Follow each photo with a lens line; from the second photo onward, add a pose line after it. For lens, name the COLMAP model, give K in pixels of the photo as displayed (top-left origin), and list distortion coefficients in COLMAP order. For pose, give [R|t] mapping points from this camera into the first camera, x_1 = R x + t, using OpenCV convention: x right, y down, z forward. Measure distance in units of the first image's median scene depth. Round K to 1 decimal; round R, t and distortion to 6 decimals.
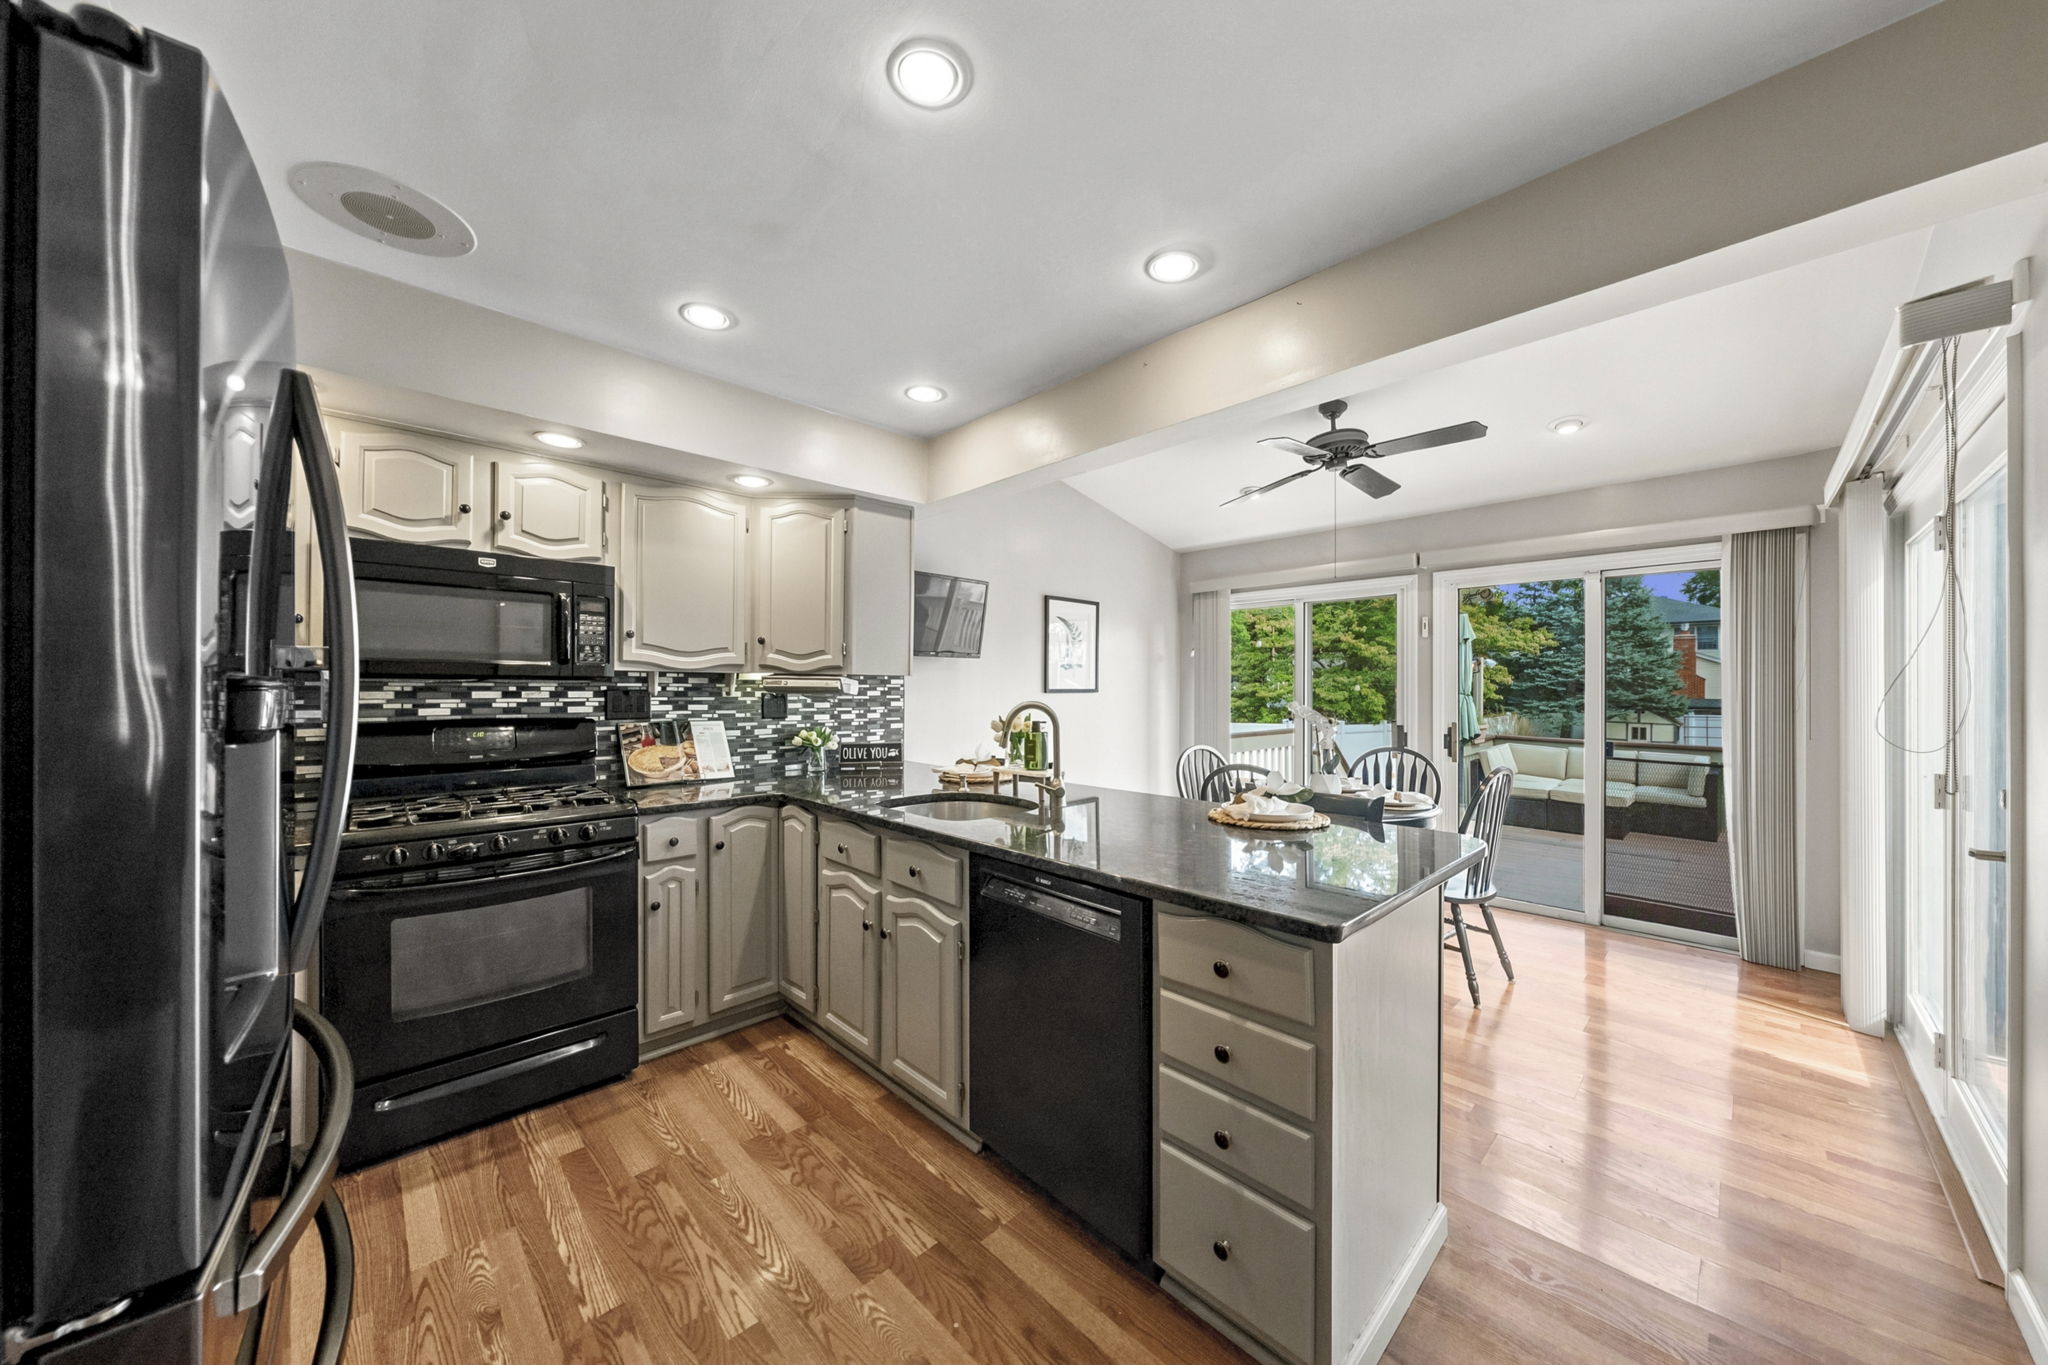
lens RADIAL K [[703.7, 0, 1018.6], [0, 703.7, 687.8], [0, 0, 1]] dist [-0.000259, -0.000074]
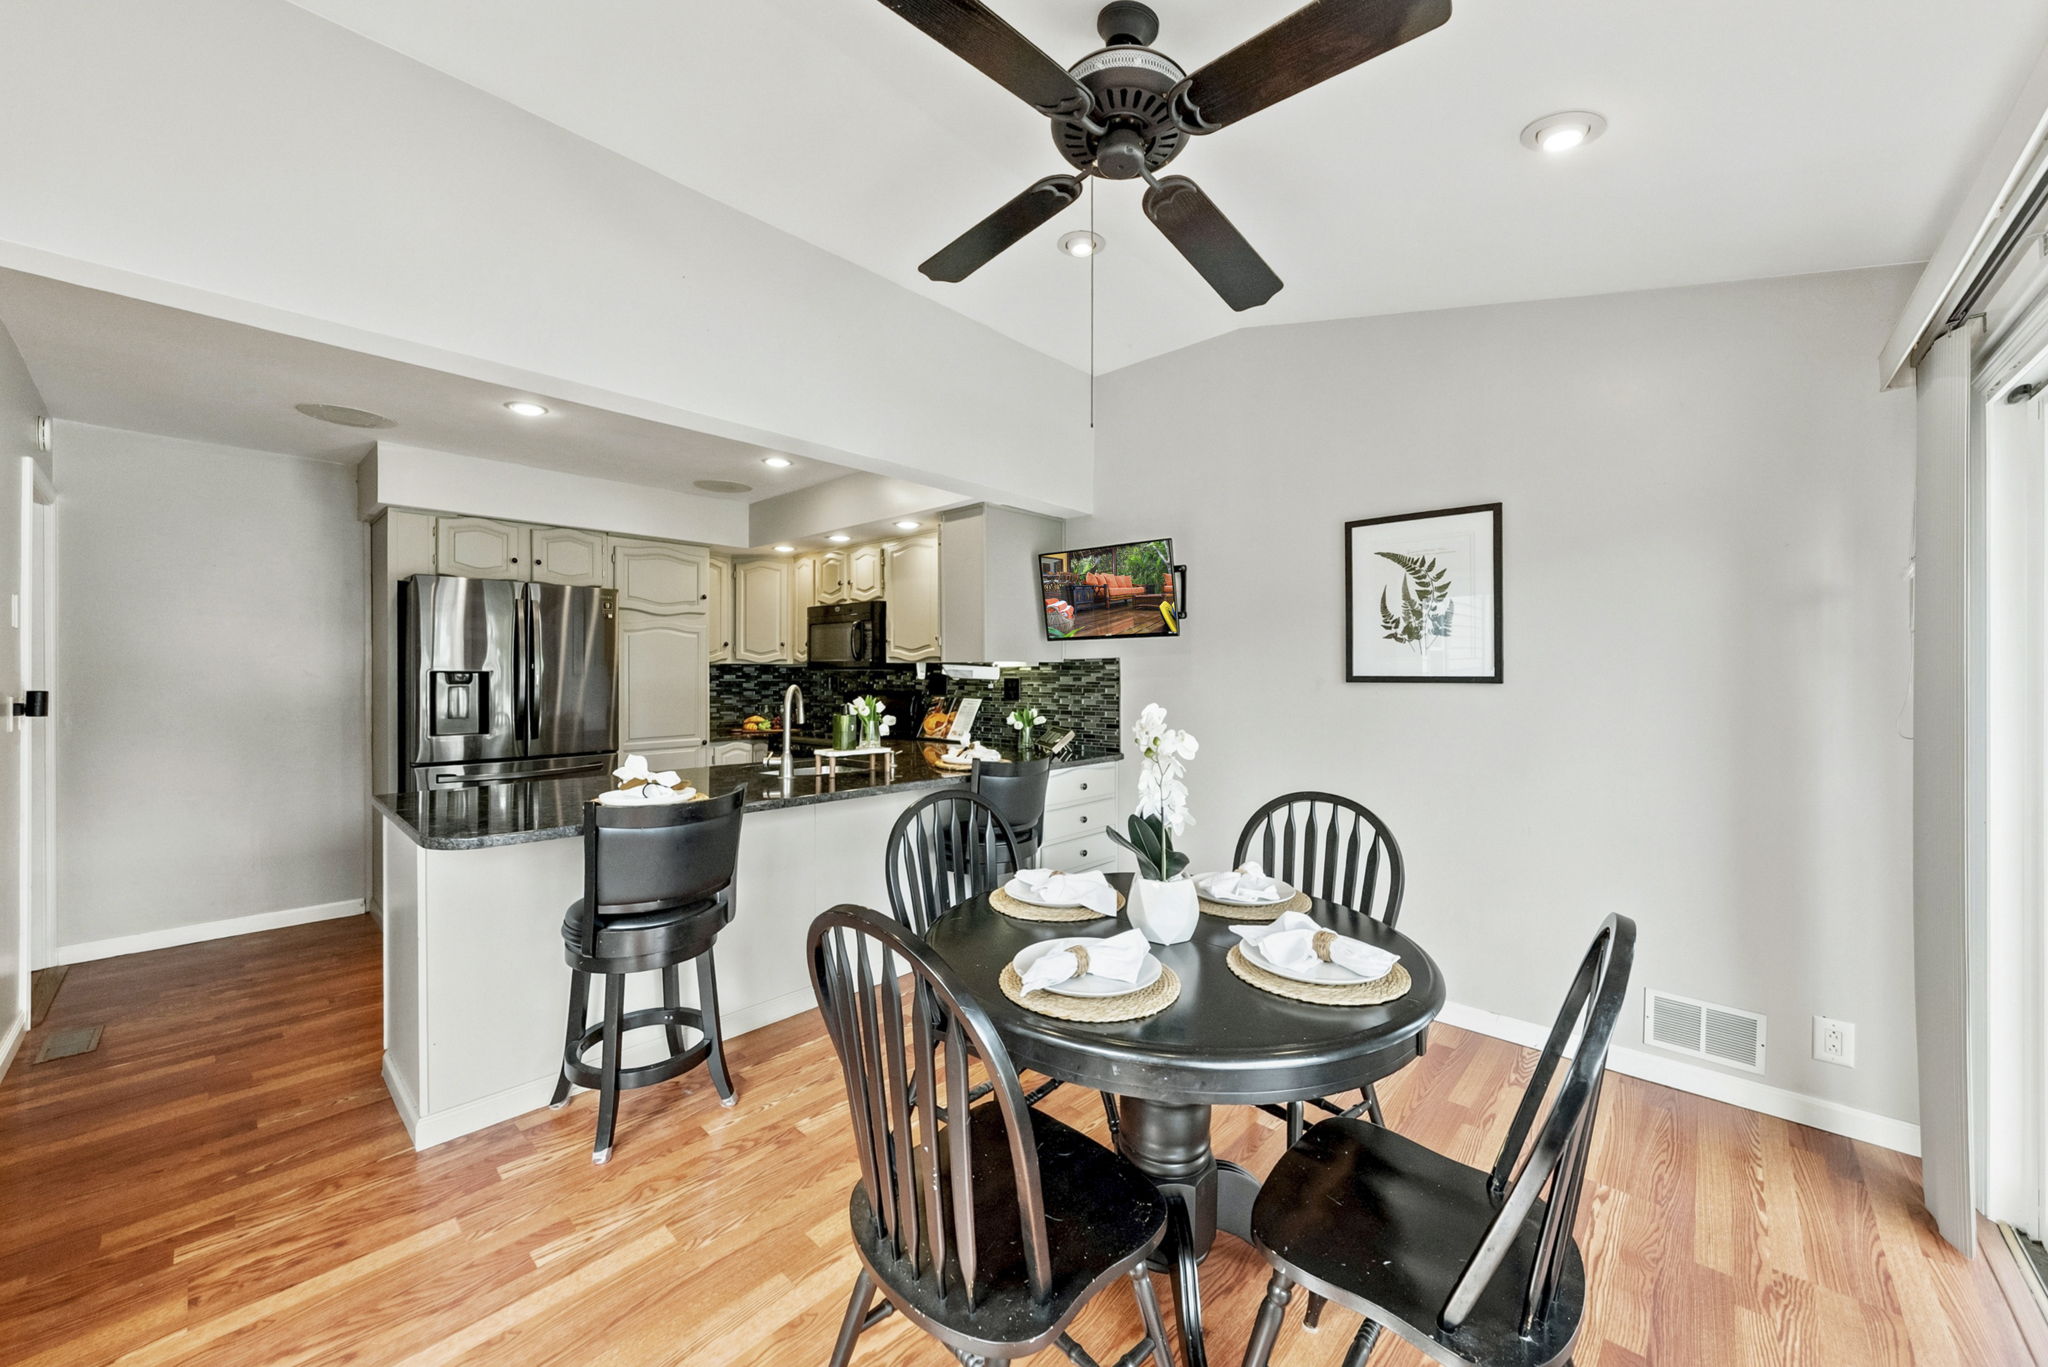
lens RADIAL K [[741.5, 0, 1044.9], [0, 741.5, 689.0], [0, 0, 1]] dist [-0.000777, -0.000203]
pose [[0.082556, 0.020732, -0.996371, 1.101617], [-0.000762, 0.999785, 0.020740, 0.000056], [0.996586, -0.000953, 0.082554, 1.144977]]
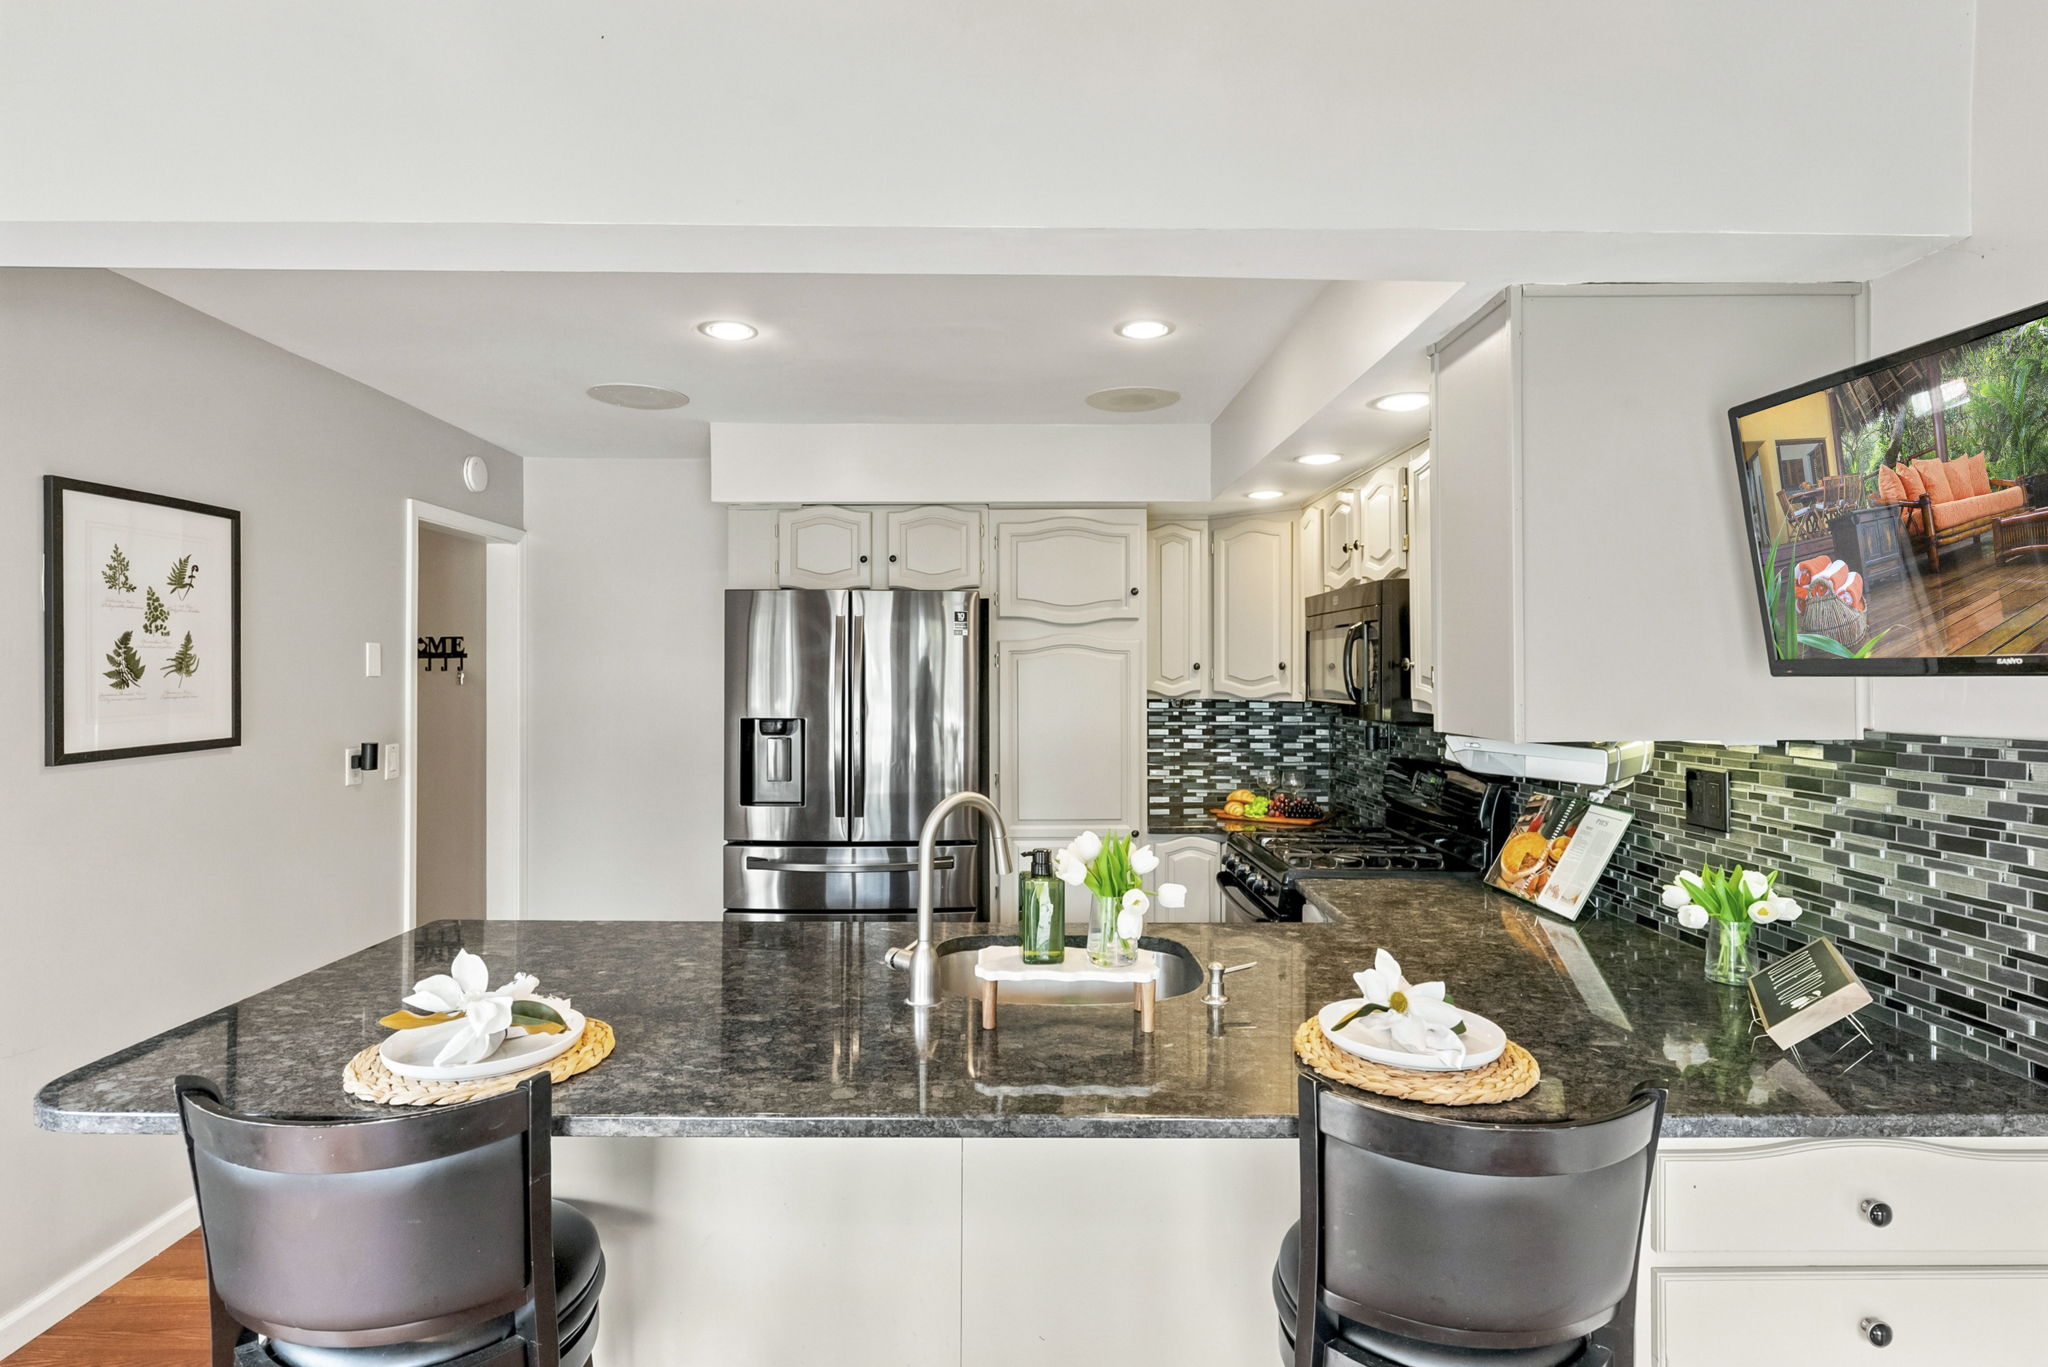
lens RADIAL K [[1026.4, 0, 1024.0], [0, 1026.4, 683.5], [0, 0, 1]] dist [0.015627, -0.000241]
pose [[-0.682648, 0.001434, -0.730746, 0.479837], [-0.005512, 0.999960, 0.007112, -0.057179], [0.730726, 0.008882, -0.682613, 1.355431]]
